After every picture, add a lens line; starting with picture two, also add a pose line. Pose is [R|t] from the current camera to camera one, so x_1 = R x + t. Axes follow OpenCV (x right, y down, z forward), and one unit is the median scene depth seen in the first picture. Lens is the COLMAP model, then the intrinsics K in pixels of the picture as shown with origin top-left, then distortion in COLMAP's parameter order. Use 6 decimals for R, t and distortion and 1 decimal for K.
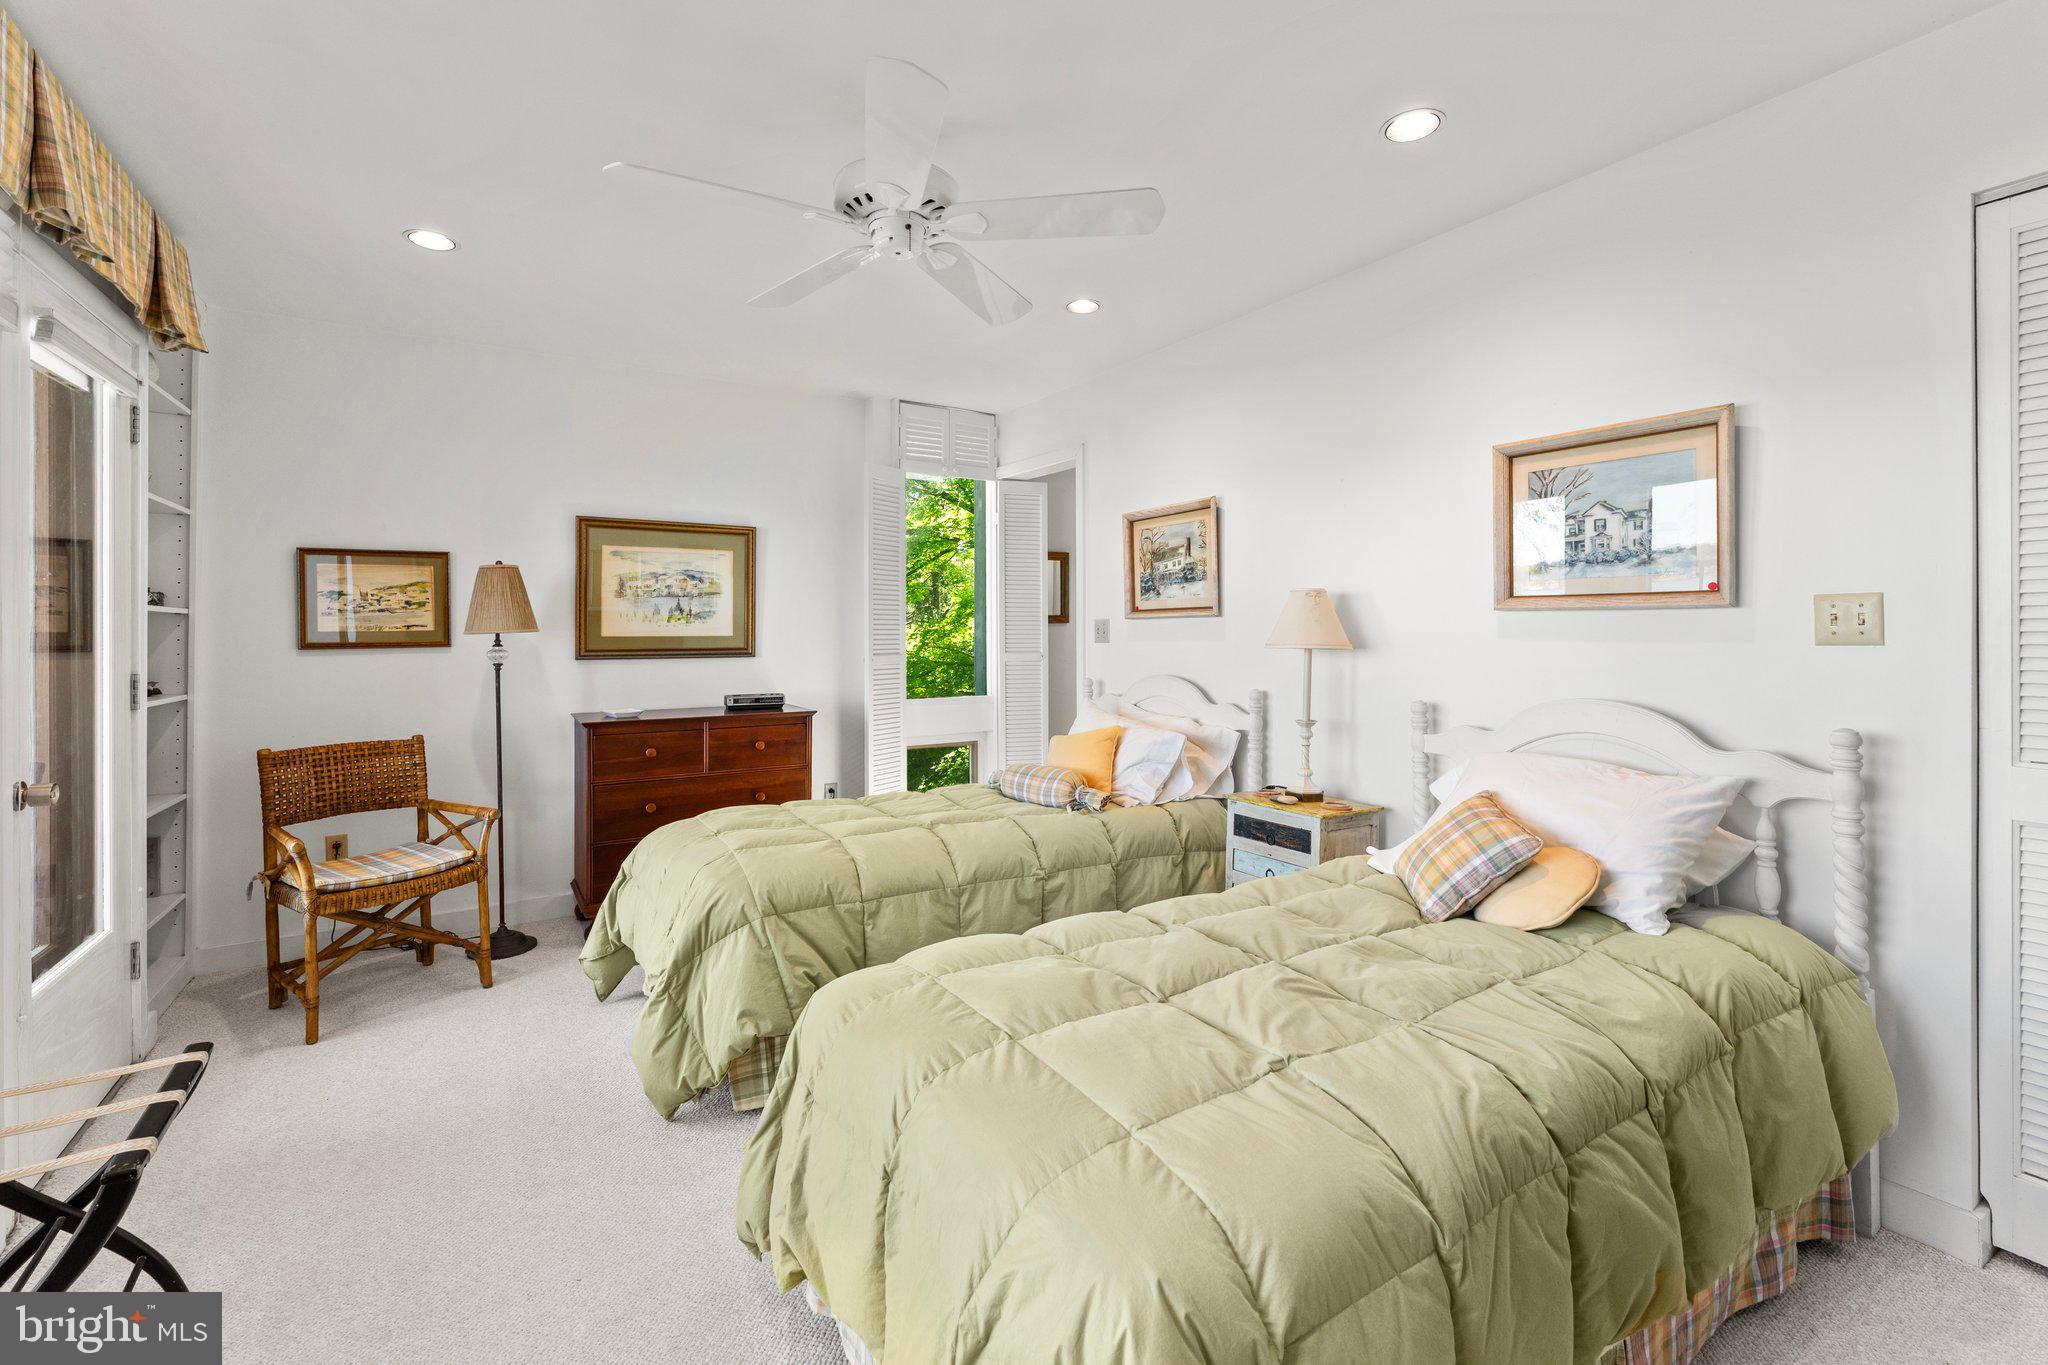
lens RADIAL K [[865.9, 0, 1019.1], [0, 865.9, 623.4], [0, 0, 1]] dist [0.000697, -0.000038]
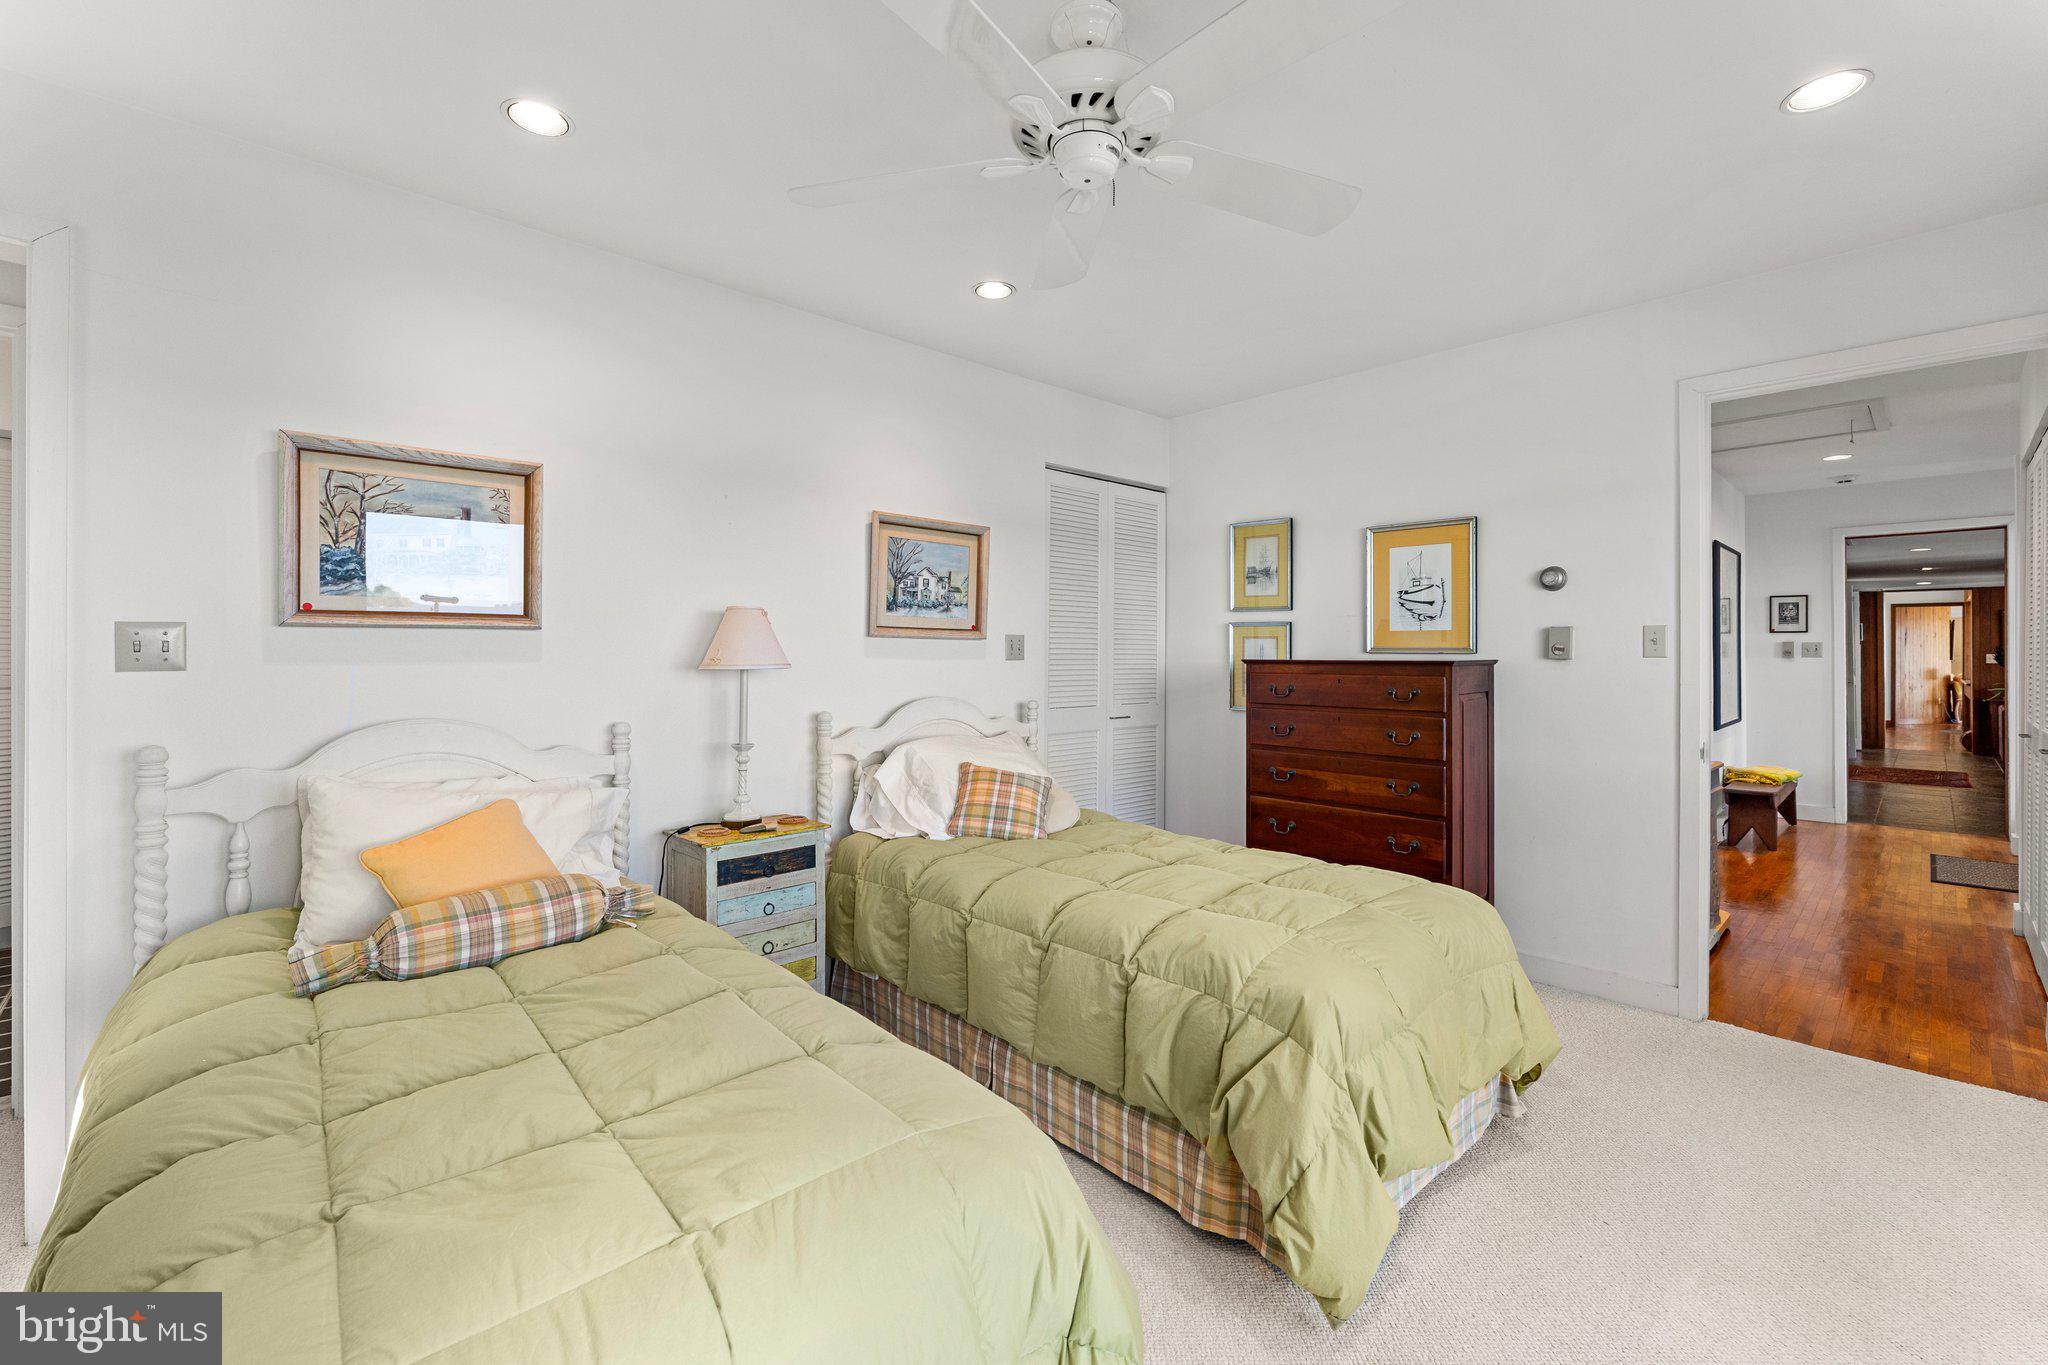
lens RADIAL K [[846.1, 0, 1018.5], [0, 846.1, 666.4], [0, 0, 1]] dist [-0.001957, -0.000149]
pose [[-0.189900, -0.009495, 0.981757, -0.811600], [-0.008263, 0.999933, 0.008073, 0.019956], [-0.981769, -0.006579, -0.189966, 1.107258]]
